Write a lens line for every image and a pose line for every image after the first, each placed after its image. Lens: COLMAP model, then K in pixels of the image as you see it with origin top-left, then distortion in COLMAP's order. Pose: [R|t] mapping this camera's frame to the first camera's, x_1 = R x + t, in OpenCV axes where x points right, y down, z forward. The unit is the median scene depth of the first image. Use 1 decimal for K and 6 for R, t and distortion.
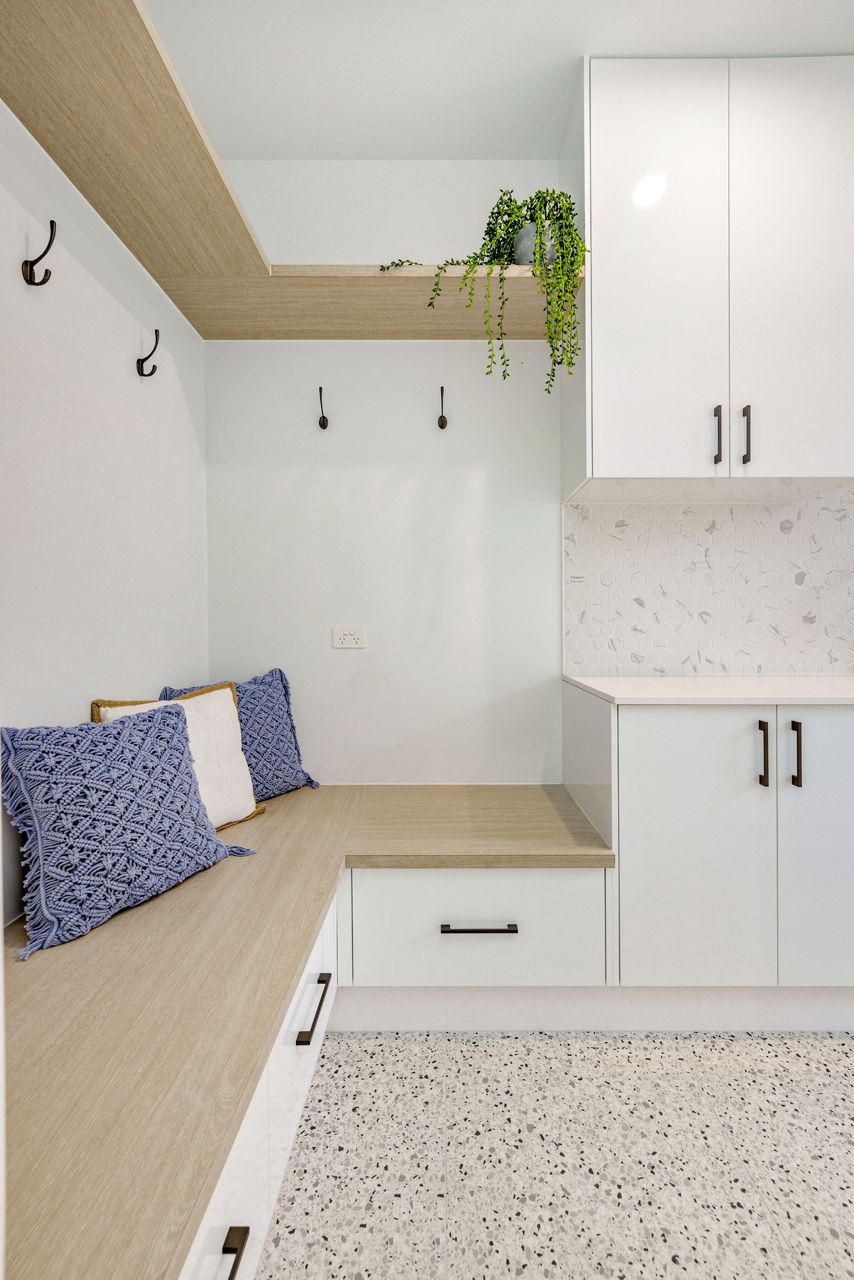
lens RADIAL K [[553.7, 0, 480.0], [0, 553.7, 648.9], [0, 0, 1]] dist [-0.001420, 0.002351]
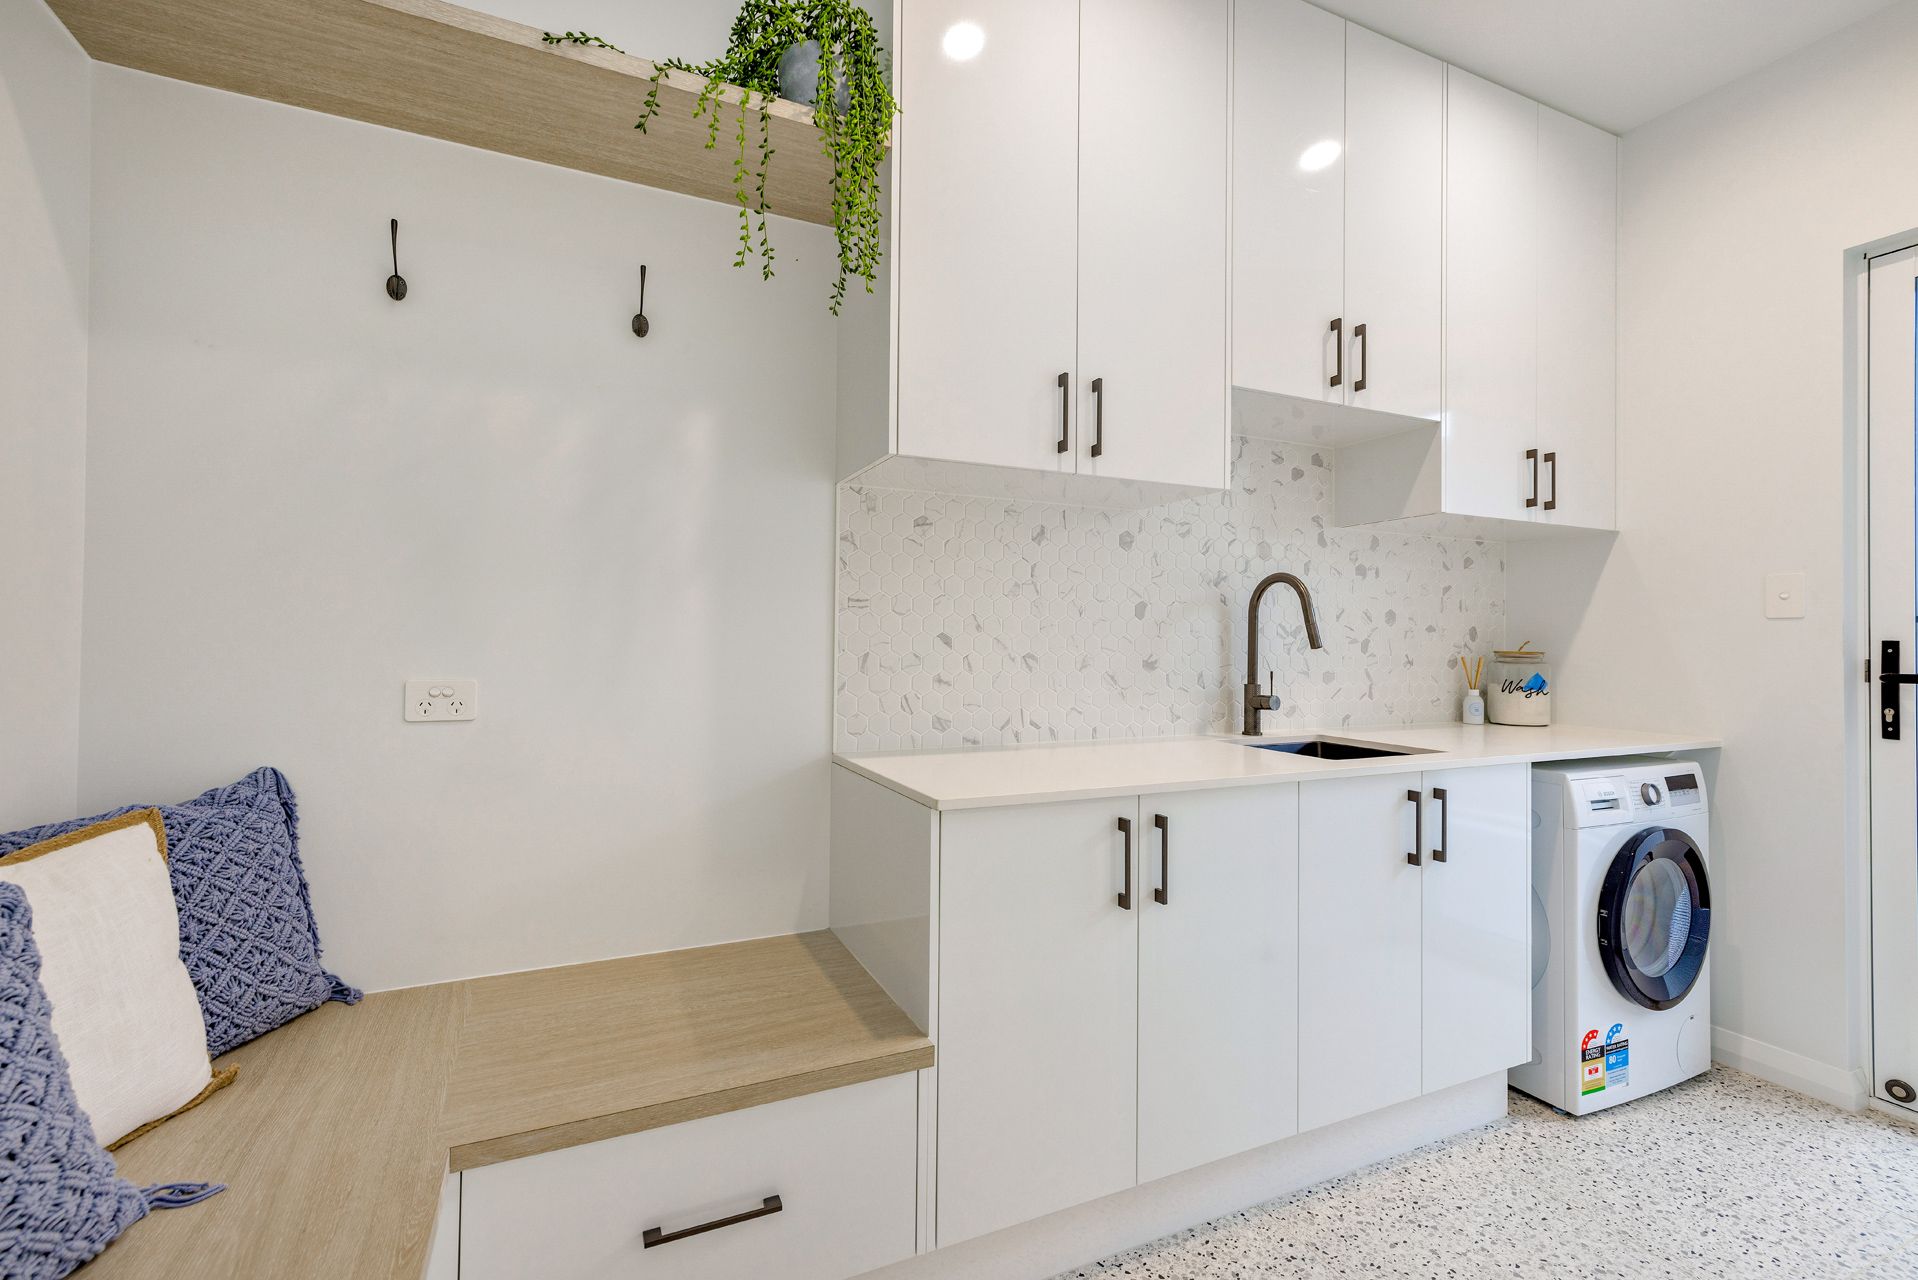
lens RADIAL K [[829.7, 0, 959.4], [0, 829.7, 632.6], [0, 0, 1]] dist [-0.001420, 0.002351]
pose [[0.912229, 0.019922, 0.409197, -0.123319], [-0.008692, 0.999533, -0.029286, -0.073669], [-0.409589, 0.023159, 0.911976, 0.091156]]
